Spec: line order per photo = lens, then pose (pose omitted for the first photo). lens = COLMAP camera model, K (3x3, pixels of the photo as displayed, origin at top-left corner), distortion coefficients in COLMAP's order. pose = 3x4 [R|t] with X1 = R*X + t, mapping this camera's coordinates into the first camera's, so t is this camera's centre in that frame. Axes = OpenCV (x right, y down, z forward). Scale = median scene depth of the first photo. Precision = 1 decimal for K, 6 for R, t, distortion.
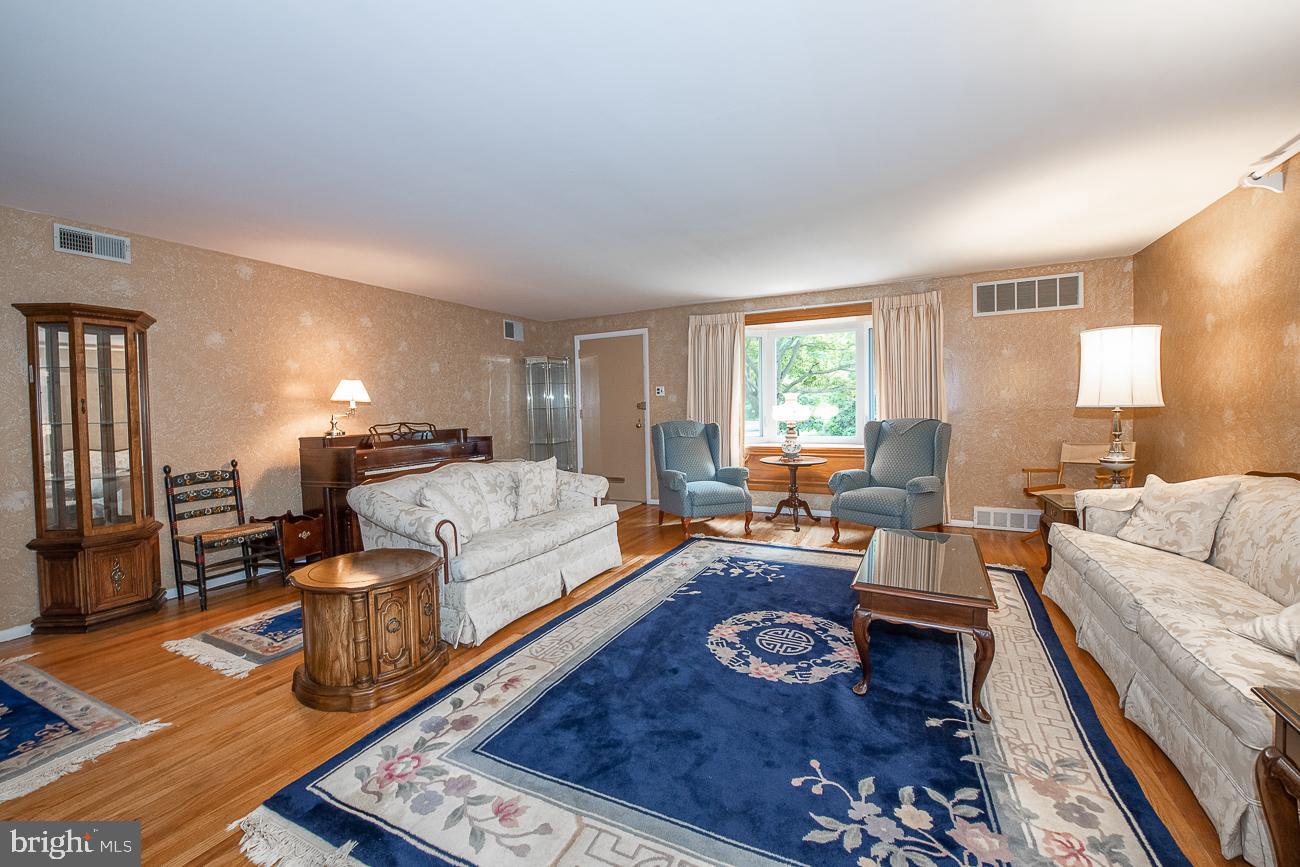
lens RADIAL K [[514.9, 0, 650.8], [0, 514.9, 427.6], [0, 0, 1]] dist [-0.034070, 0.000601]
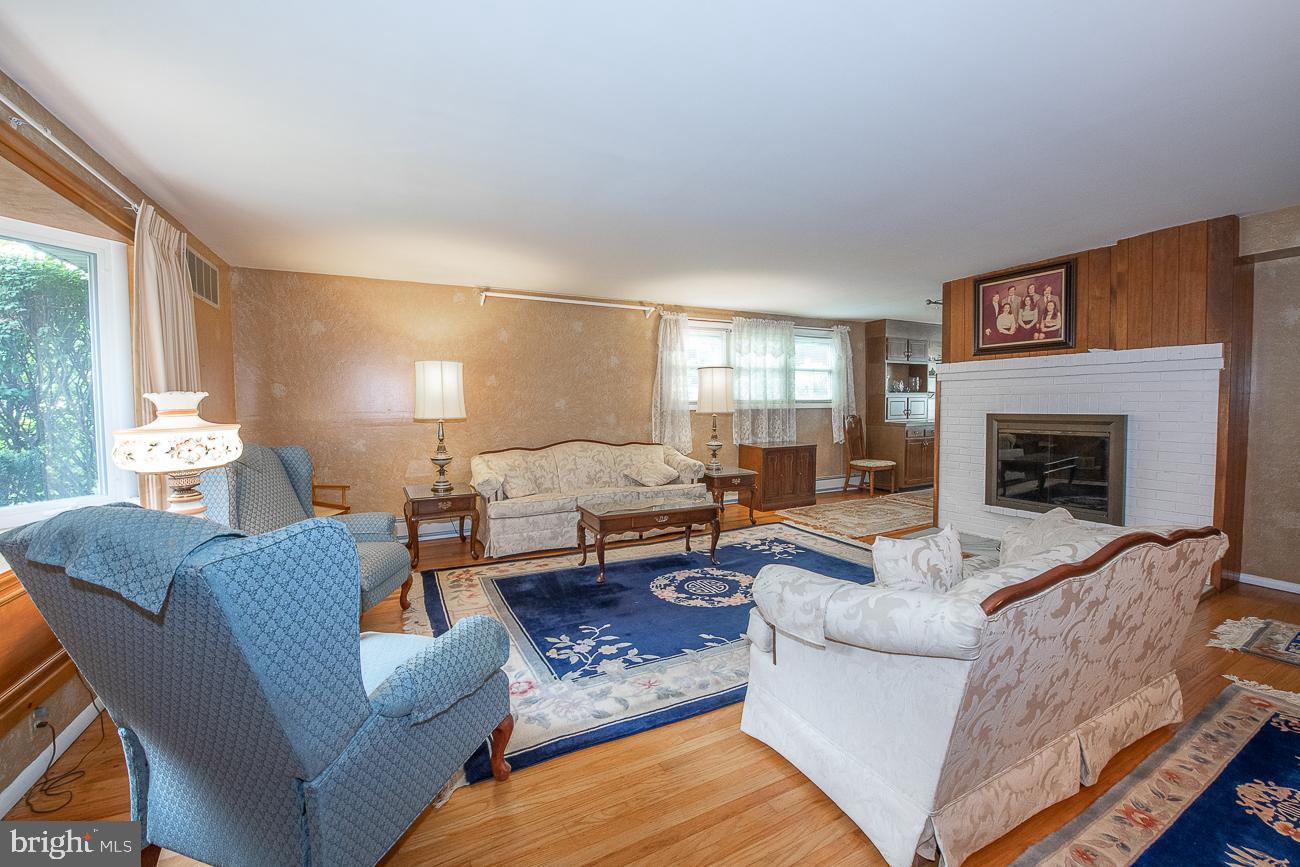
lens RADIAL K [[514.9, 0, 645.8], [0, 514.9, 429.1], [0, 0, 1]] dist [-0.034070, 0.000601]
pose [[-0.803143, -0.003292, 0.595777, -0.344855], [0.045363, 0.996744, 0.066660, -0.080188], [-0.594056, 0.080564, -0.800379, 1.770930]]
